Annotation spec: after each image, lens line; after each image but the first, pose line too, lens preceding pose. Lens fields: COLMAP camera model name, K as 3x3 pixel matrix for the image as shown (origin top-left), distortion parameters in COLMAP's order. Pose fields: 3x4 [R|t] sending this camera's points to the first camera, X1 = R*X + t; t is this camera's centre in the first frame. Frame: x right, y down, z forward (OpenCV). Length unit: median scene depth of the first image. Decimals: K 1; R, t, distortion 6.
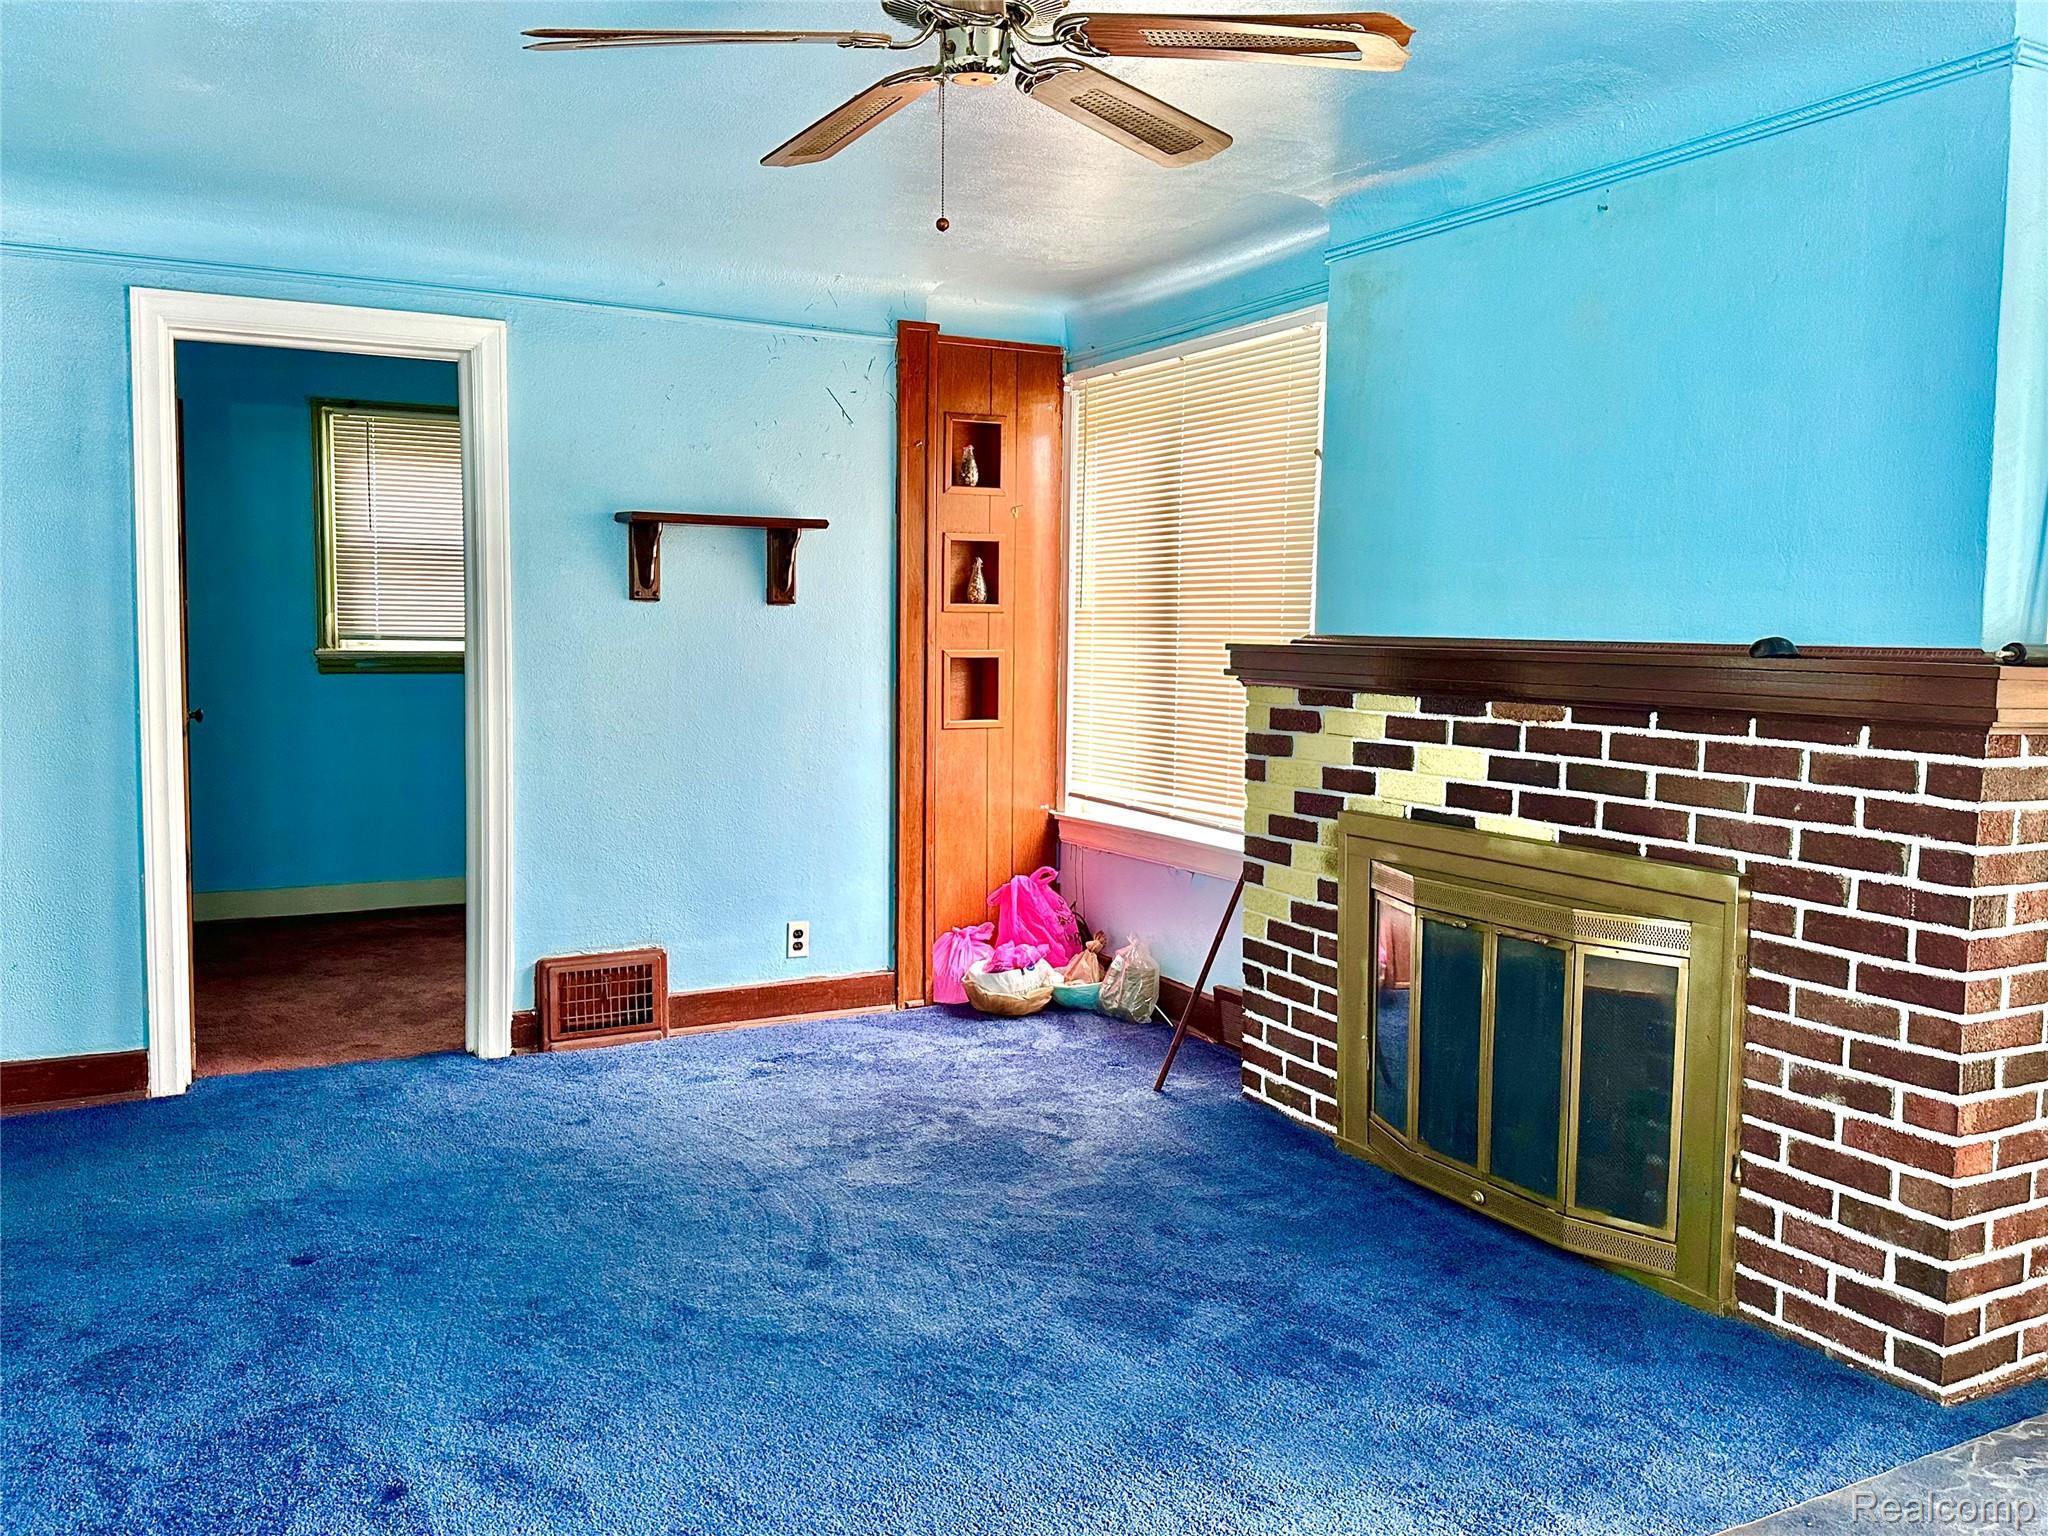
lens RADIAL K [[1713.8, 0, 1025.4], [0, 1713.8, 765.1], [0, 0, 1]] dist [0.000340, 0.000647]
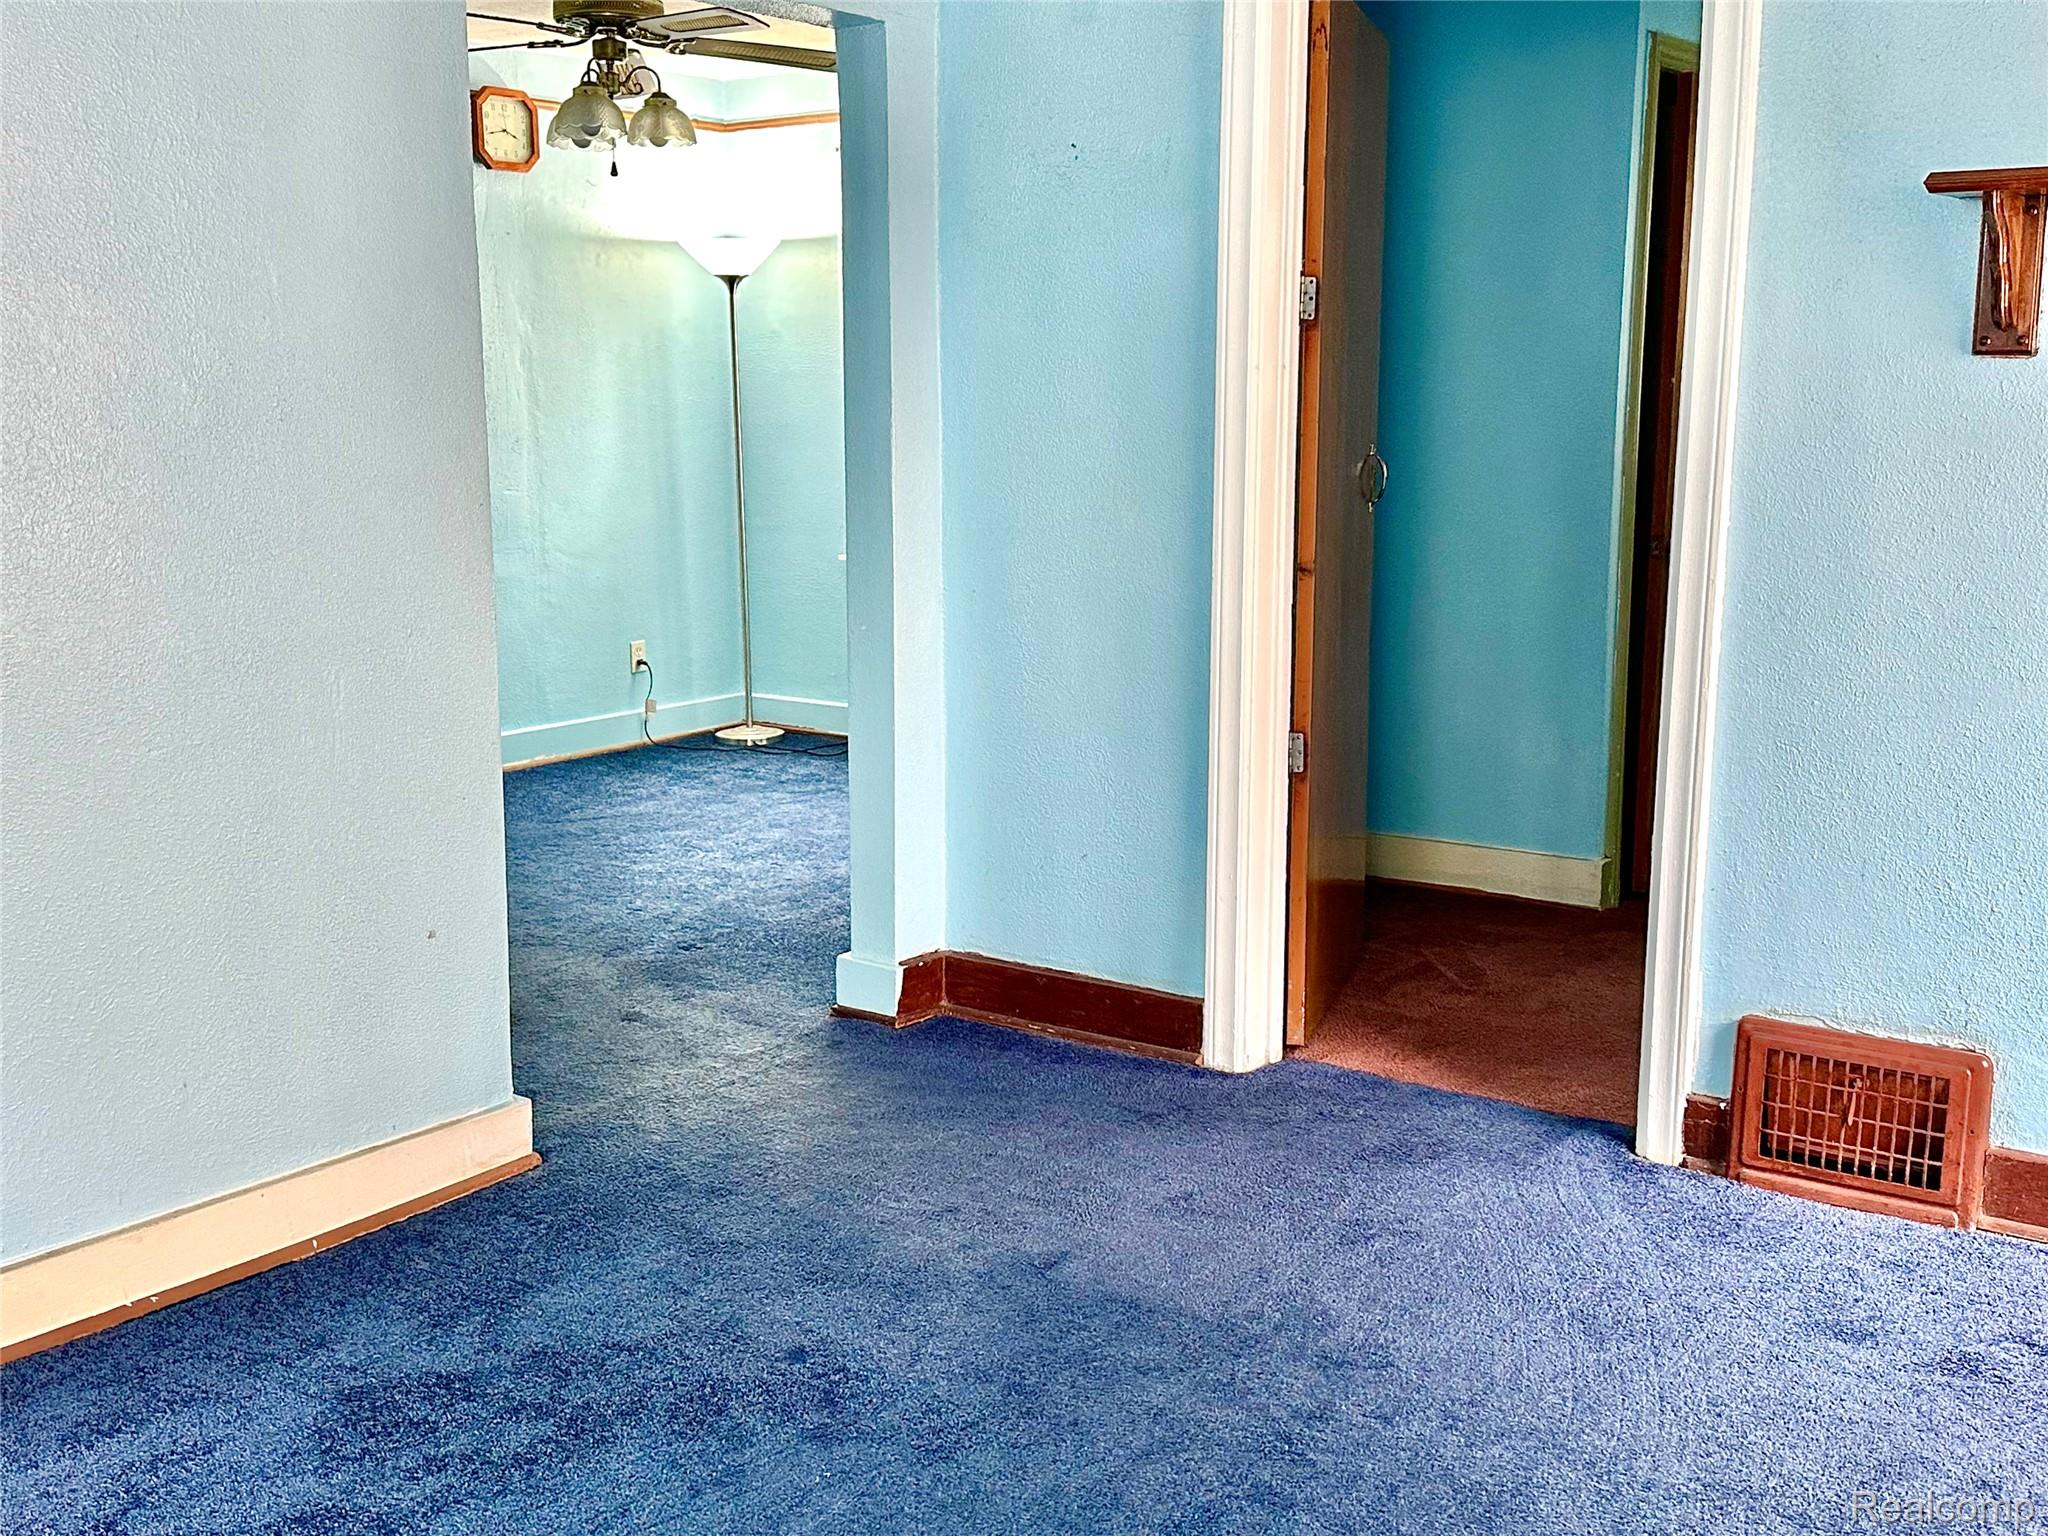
lens RADIAL K [[2202.2, 0, 1023.5], [0, 2202.2, 769.9], [0, 0, 1]] dist [-0.002273, 0.000000]
pose [[0.409204, 0.149181, -0.900165, 0.249827], [-0.073811, 0.988723, 0.130304, -0.040330], [0.909453, 0.013121, 0.415601, 0.492801]]
